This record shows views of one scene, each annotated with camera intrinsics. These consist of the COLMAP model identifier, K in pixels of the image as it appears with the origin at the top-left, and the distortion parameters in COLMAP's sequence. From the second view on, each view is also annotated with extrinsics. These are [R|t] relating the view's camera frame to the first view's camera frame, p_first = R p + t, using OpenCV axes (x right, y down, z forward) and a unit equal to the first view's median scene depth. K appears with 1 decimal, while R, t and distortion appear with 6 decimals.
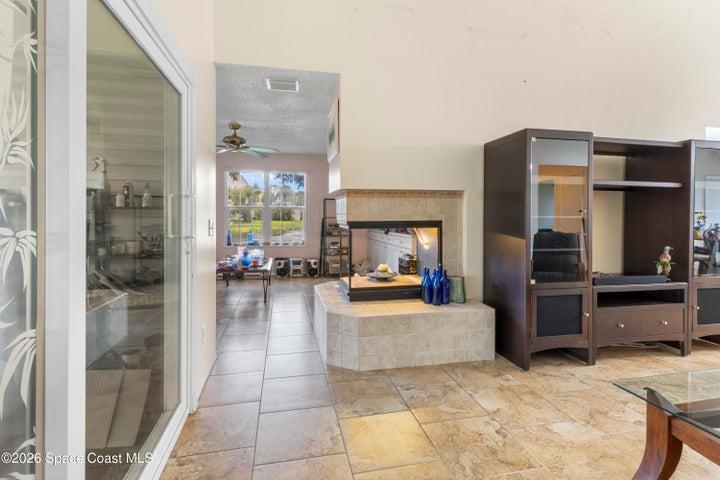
lens RADIAL K [[346.8, 0, 361.2], [0, 346.8, 219.2], [0, 0, 1]] dist [-0.000053, -0.000090]
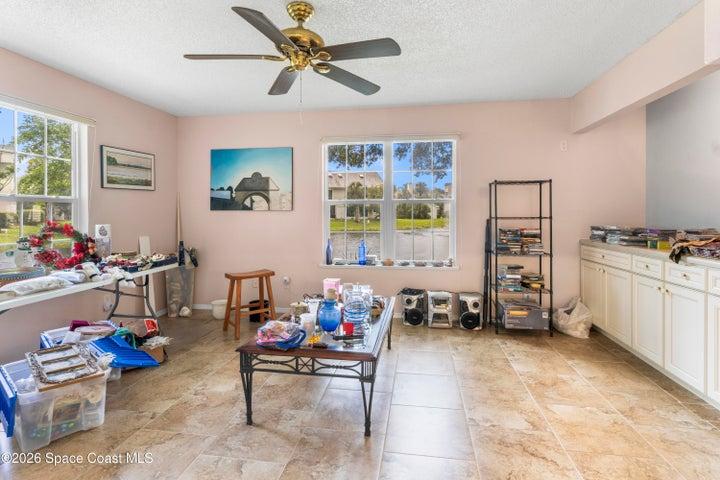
lens RADIAL K [[346.8, 0, 361.2], [0, 346.8, 219.2], [0, 0, 1]] dist [-0.000053, -0.000090]
pose [[0.926115, -0.004759, -0.377212, -0.094019], [0.007649, 0.999952, 0.006164, -0.007524], [0.377165, -0.008594, 0.926106, 0.446636]]
